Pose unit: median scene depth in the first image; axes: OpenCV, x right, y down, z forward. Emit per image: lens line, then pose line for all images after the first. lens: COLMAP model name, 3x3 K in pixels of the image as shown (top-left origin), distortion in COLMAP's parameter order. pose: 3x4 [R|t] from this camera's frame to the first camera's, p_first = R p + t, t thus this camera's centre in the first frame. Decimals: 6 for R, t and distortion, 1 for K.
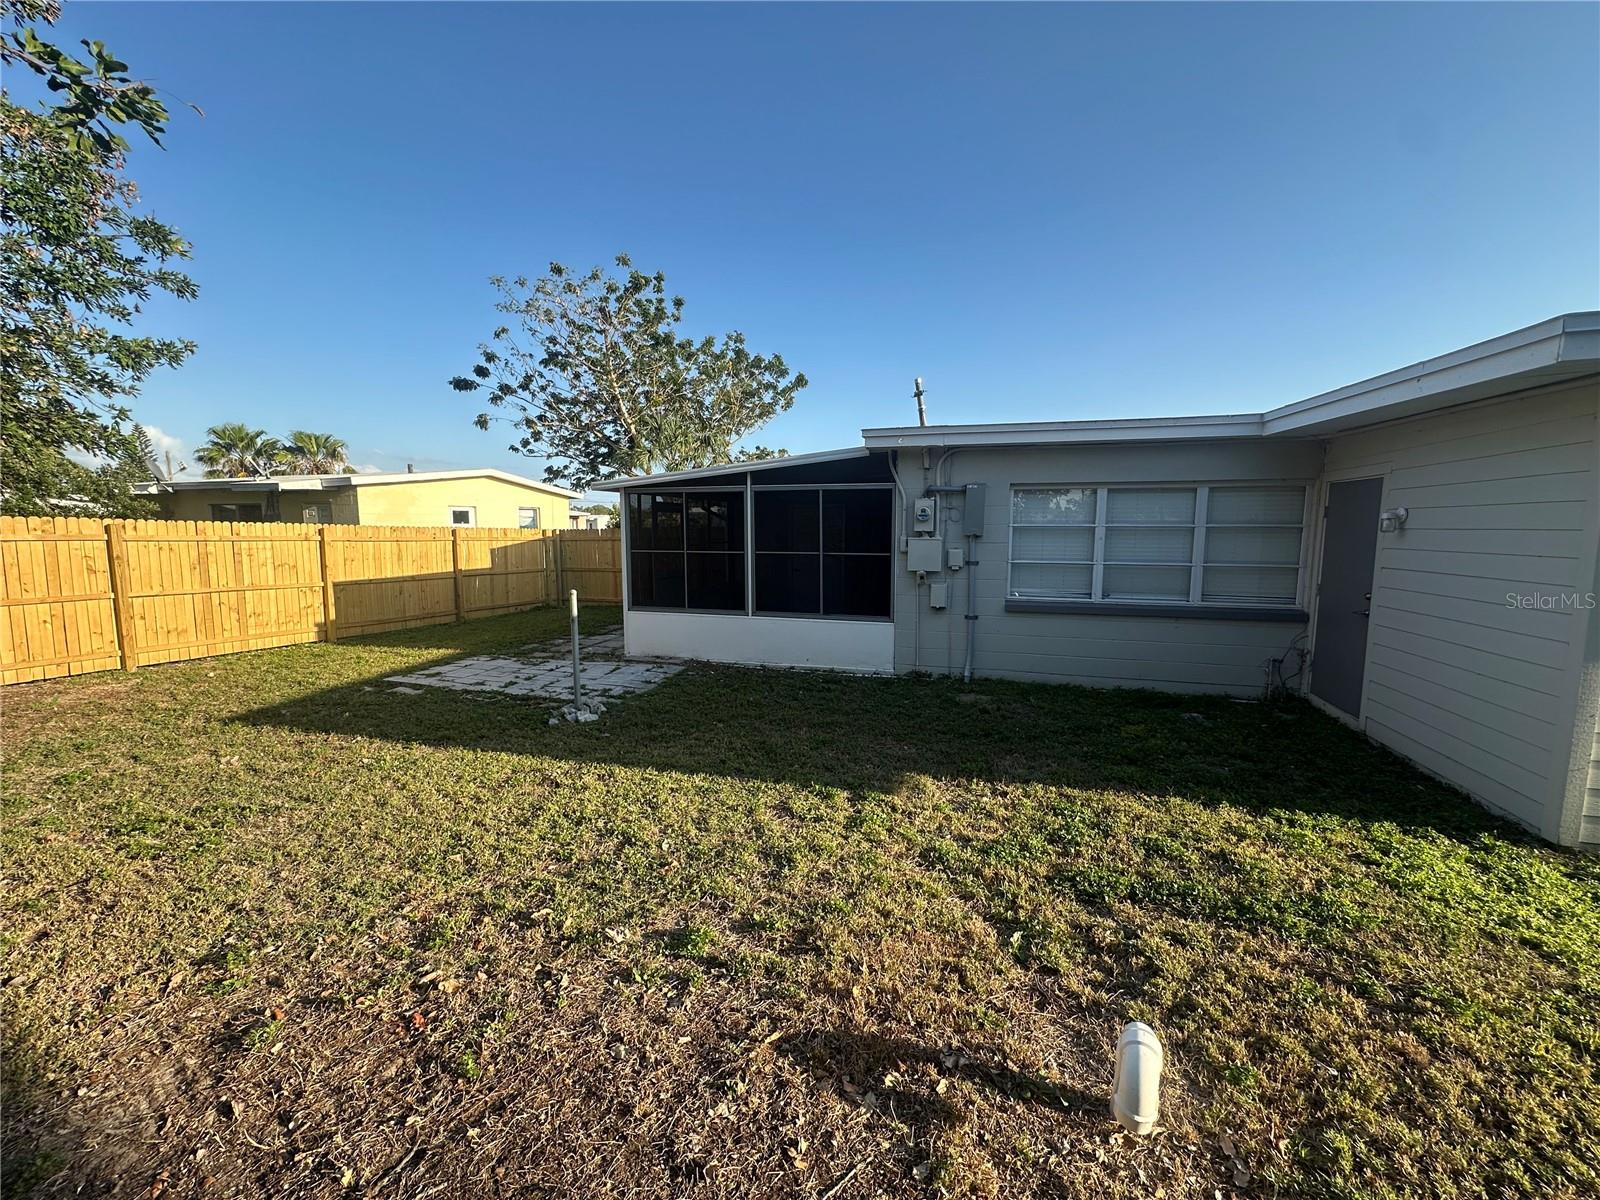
lens RADIAL K [[636.0, 0, 800.0], [0, 636.0, 600.0], [0, 0, 1]] dist [-0.006091, 0.001210]
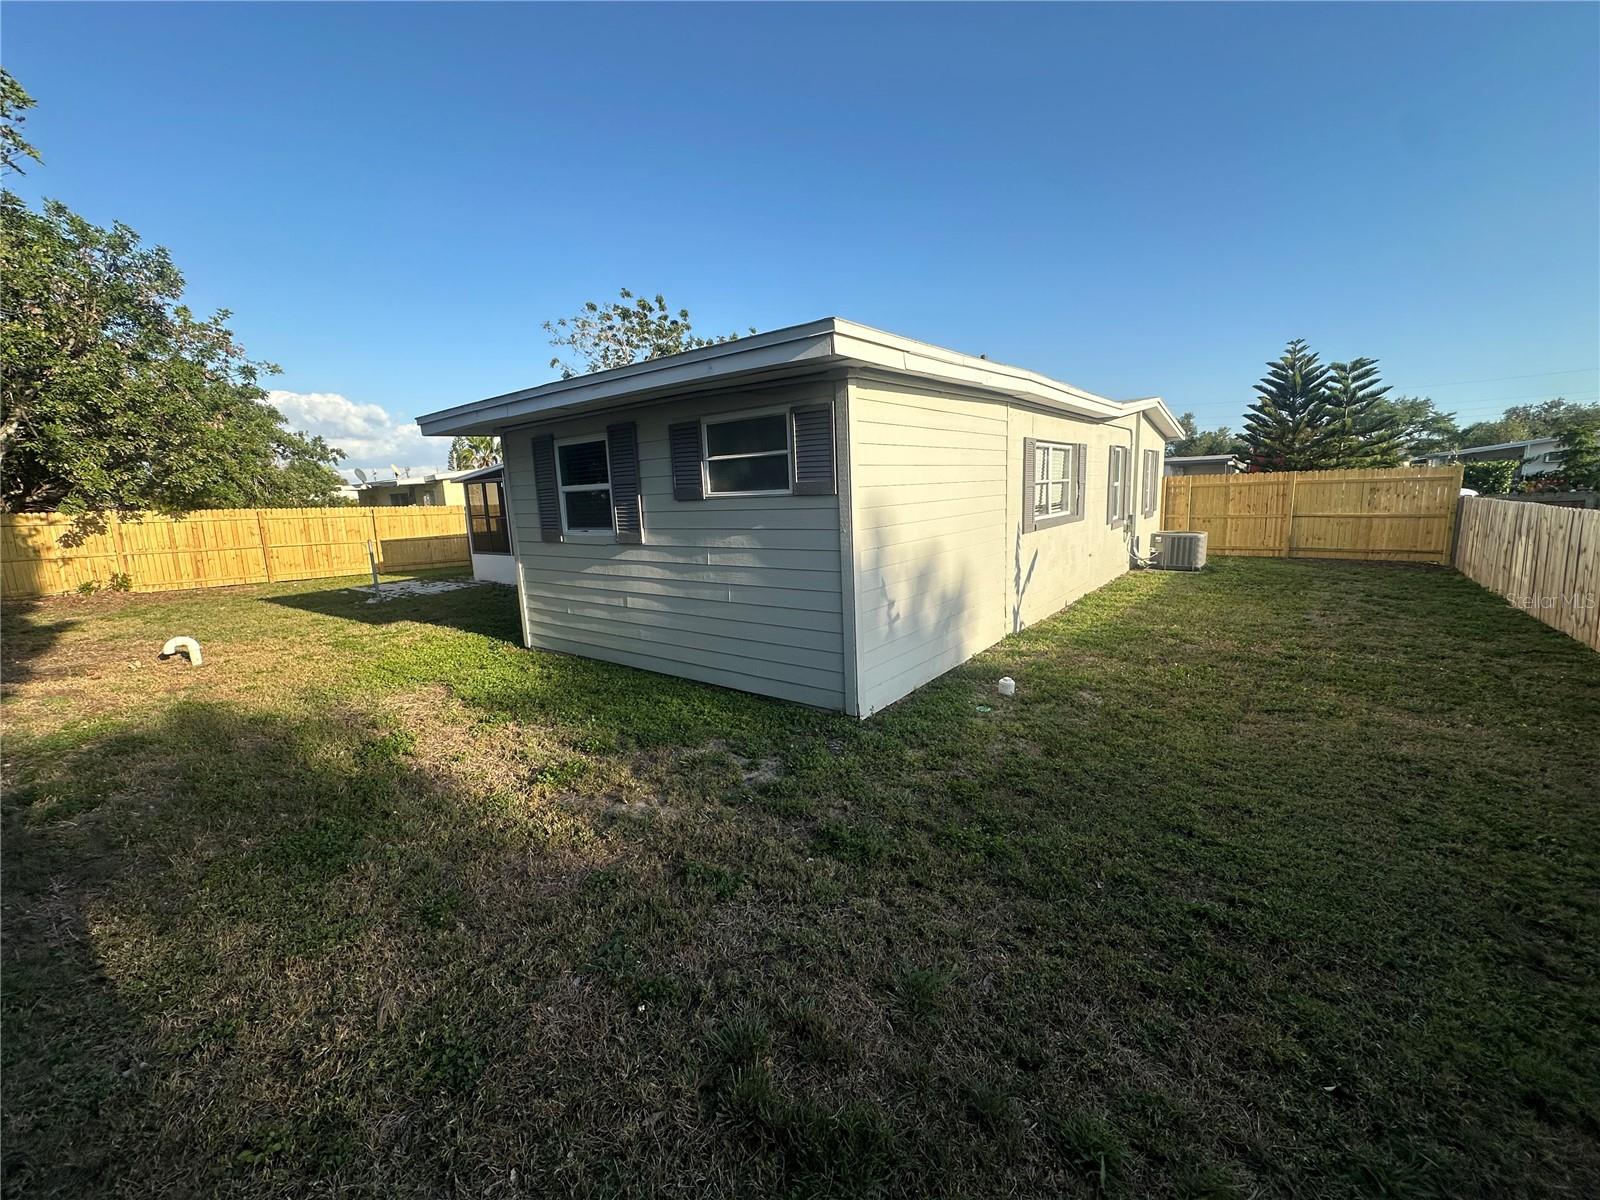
lens RADIAL K [[636.0, 0, 800.0], [0, 636.0, 600.0], [0, 0, 1]] dist [-0.006091, 0.001210]
pose [[0.928839, 0.011852, -0.370293, 1.262596], [0.007689, 0.998656, 0.051252, 0.072802], [0.370403, -0.050452, 0.927500, -0.259161]]
